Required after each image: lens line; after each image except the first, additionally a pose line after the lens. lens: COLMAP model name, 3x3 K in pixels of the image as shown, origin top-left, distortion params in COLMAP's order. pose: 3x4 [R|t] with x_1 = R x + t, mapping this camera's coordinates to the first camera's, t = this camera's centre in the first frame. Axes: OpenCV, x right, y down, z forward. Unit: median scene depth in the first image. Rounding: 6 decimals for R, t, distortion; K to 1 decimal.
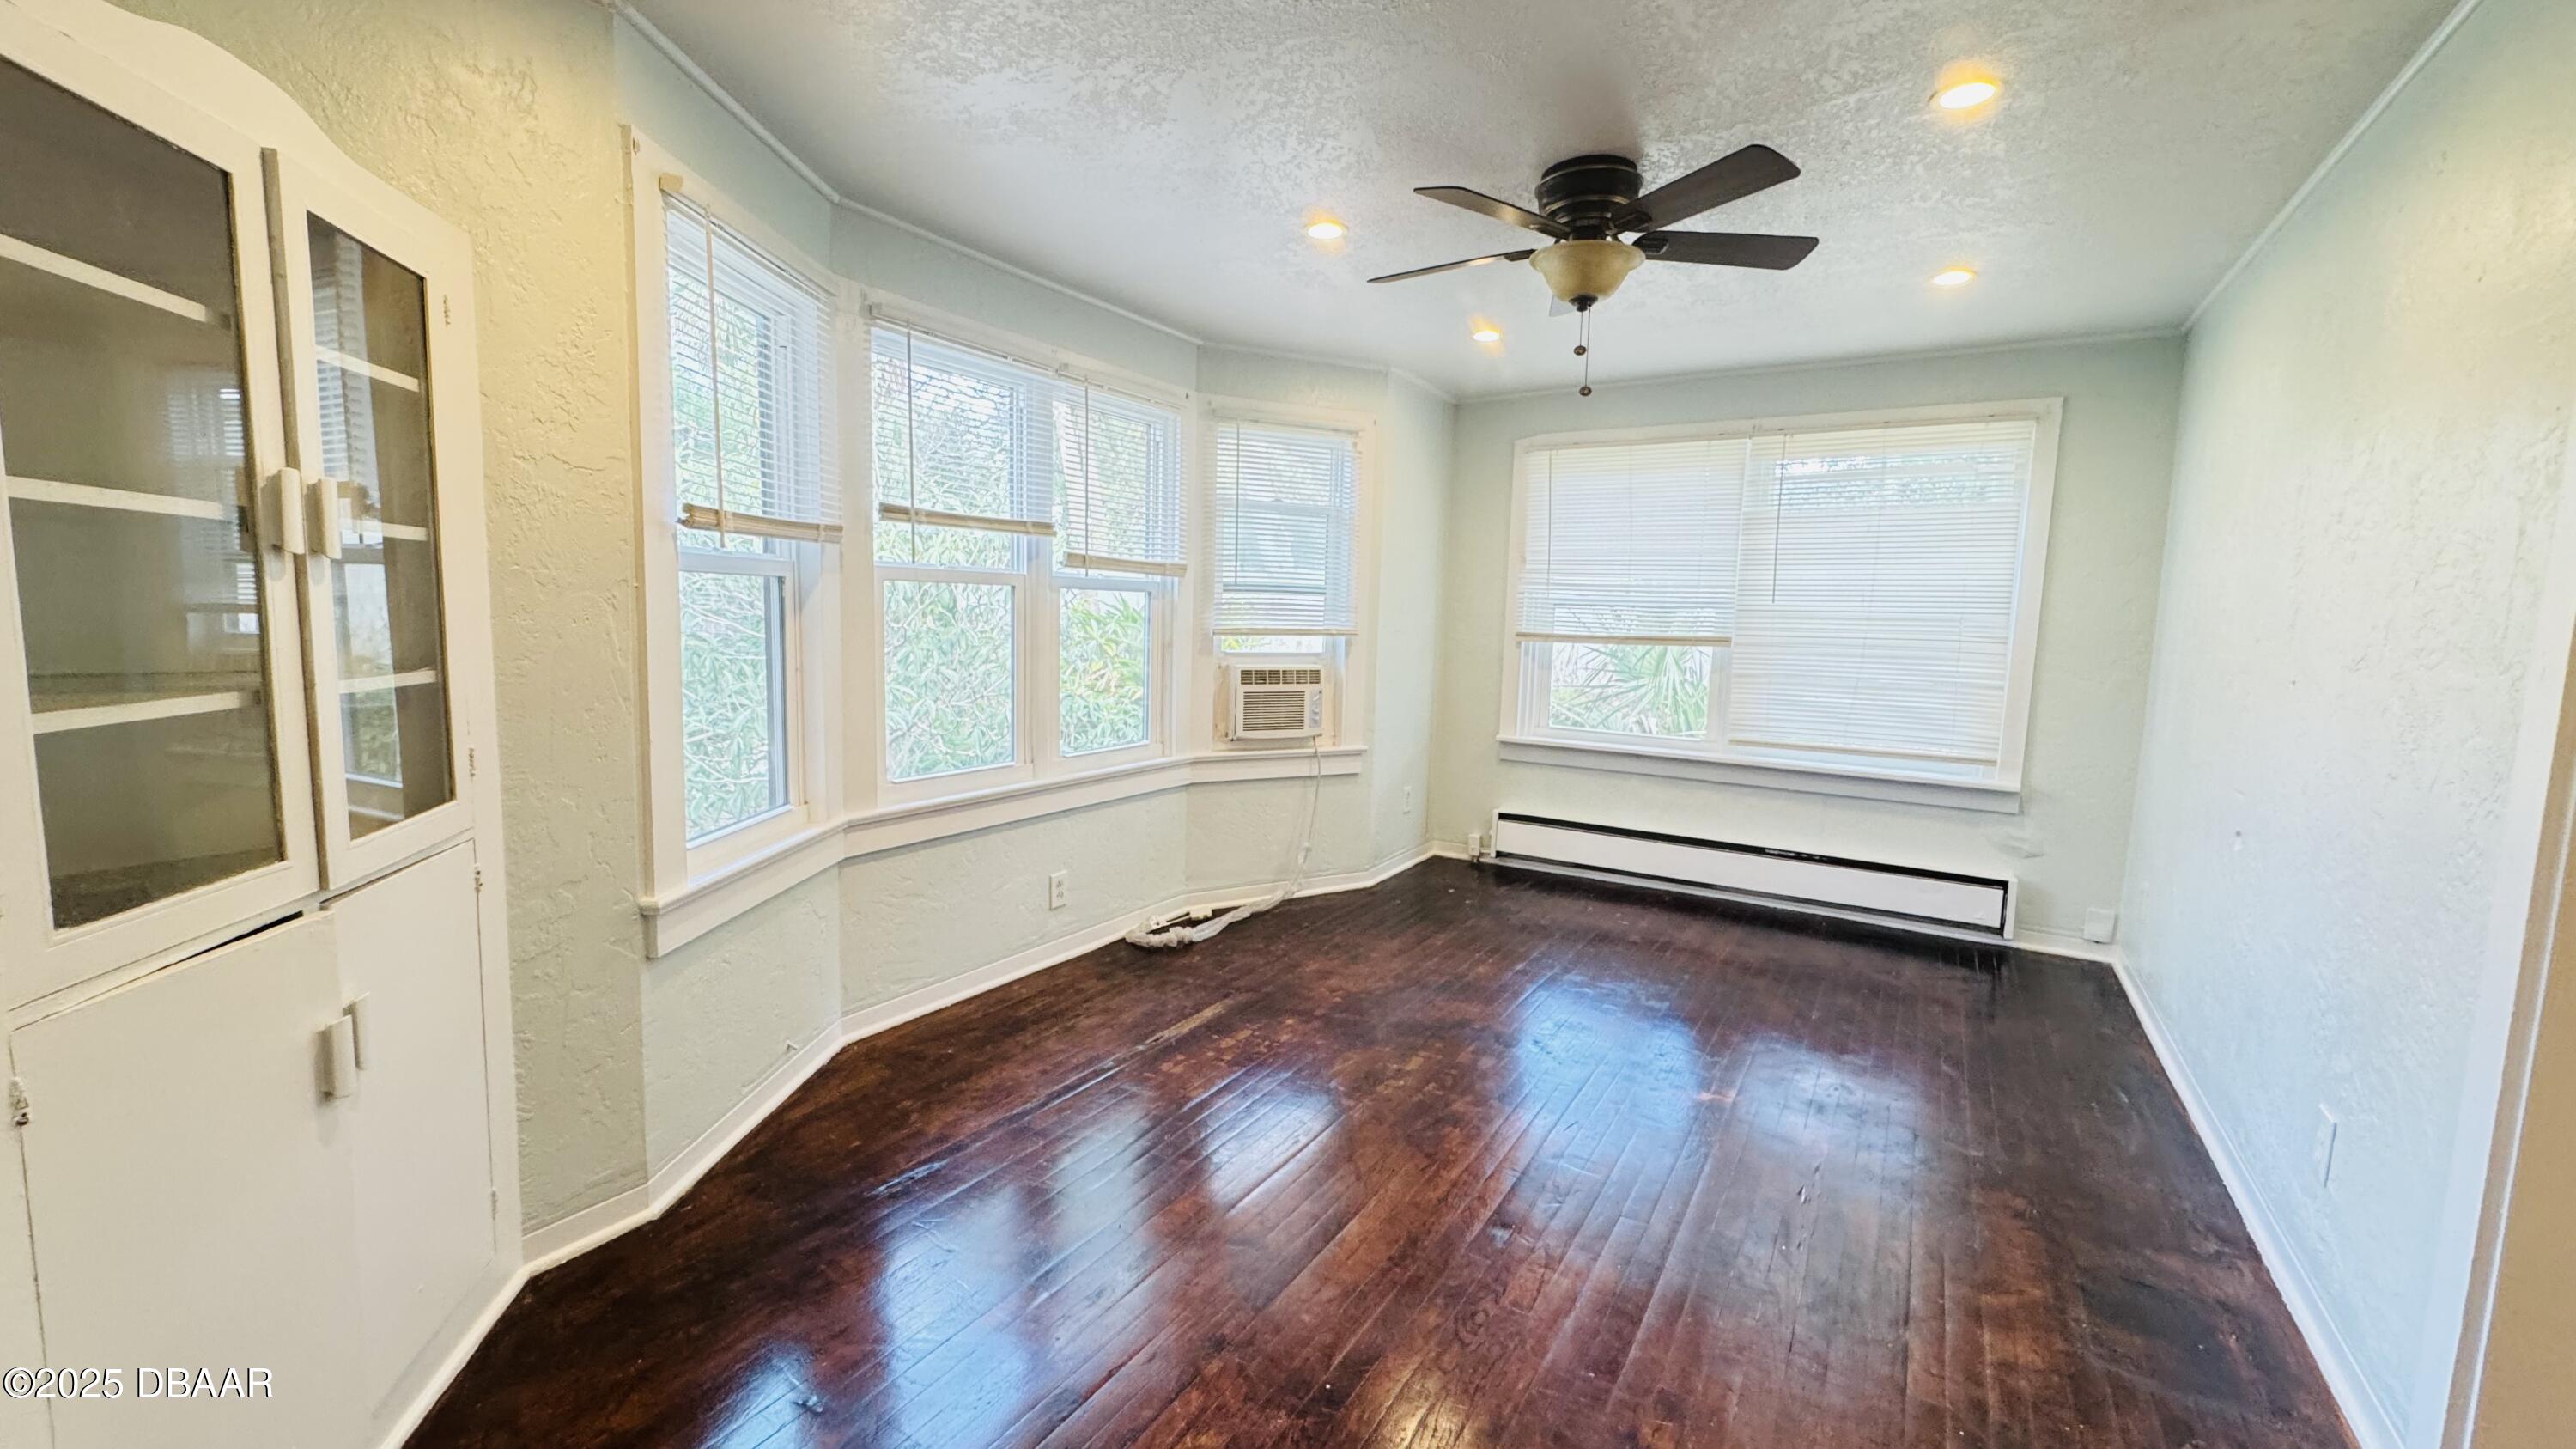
lens RADIAL K [[1030.7, 0, 1288.2], [0, 1030.7, 715.6], [0, 0, 1]] dist [-0.001452, -0.000038]
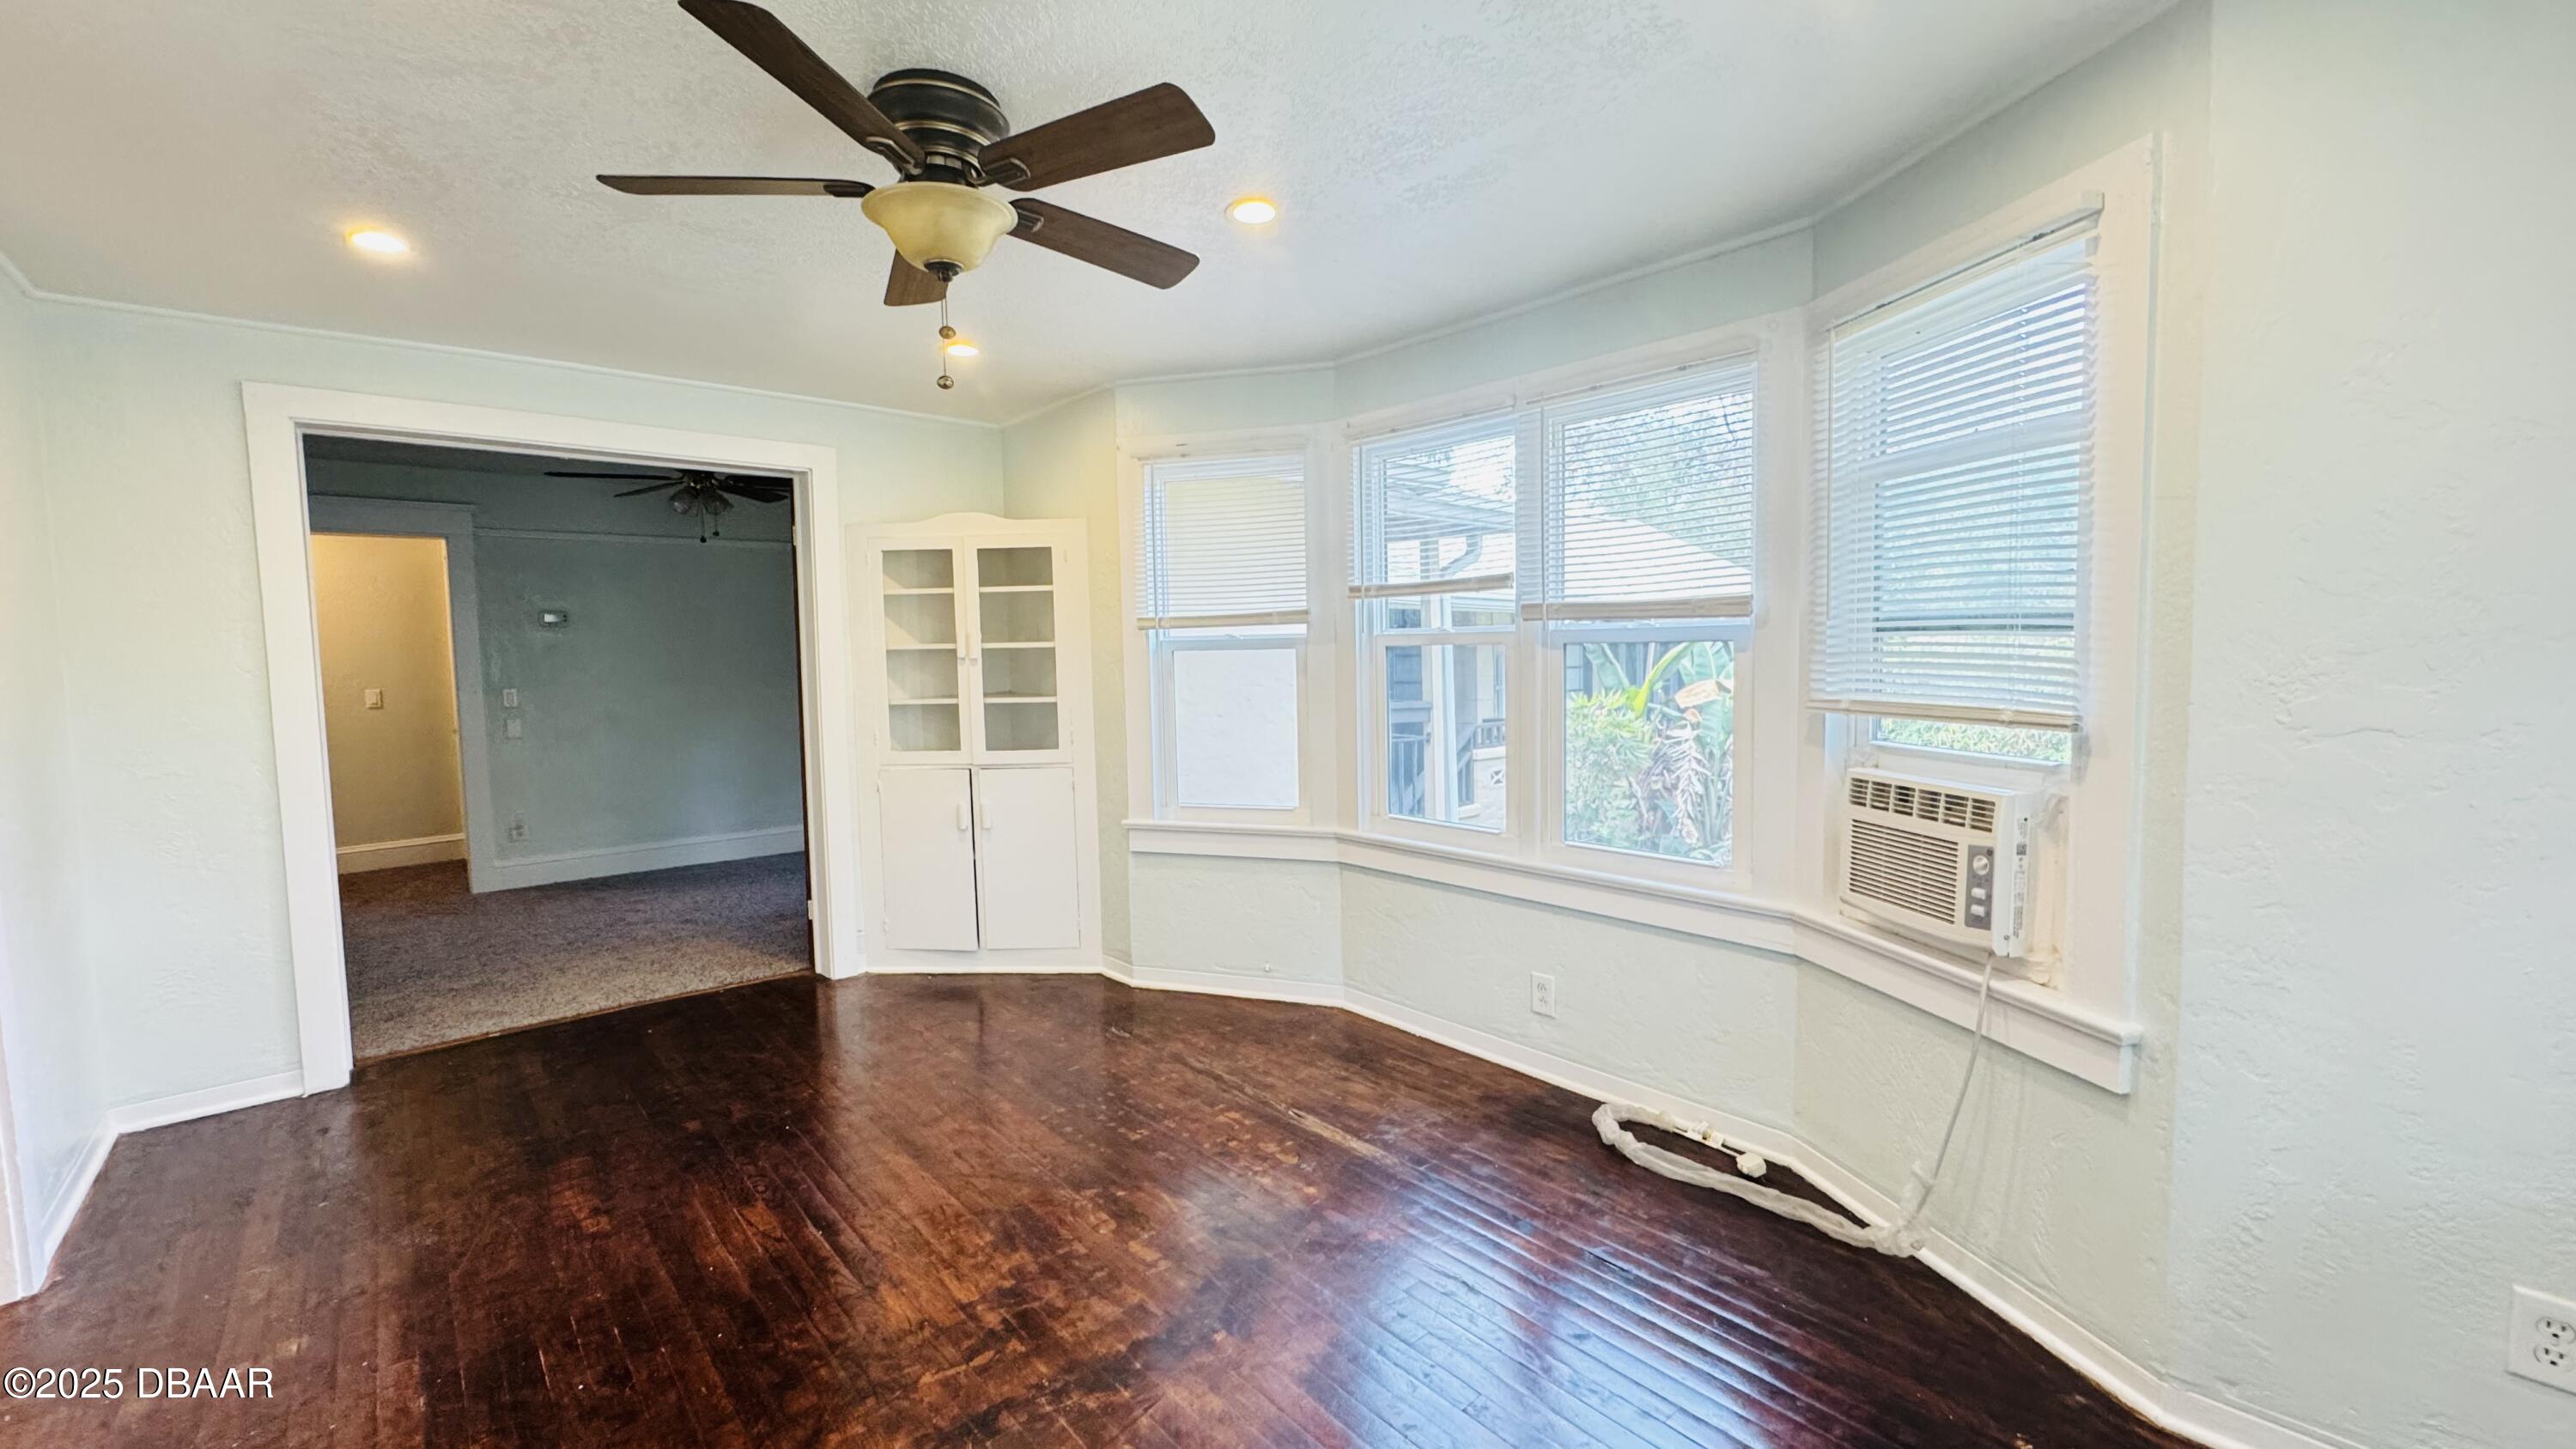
lens RADIAL K [[1030.7, 0, 1289.0], [0, 1030.7, 727.0], [0, 0, 1]] dist [-0.001452, -0.000038]
pose [[-0.281836, 0.055362, -0.957864, 0.619611], [-0.087019, 0.992744, 0.082982, -0.100221], [0.955508, 0.106740, -0.274973, 0.967851]]
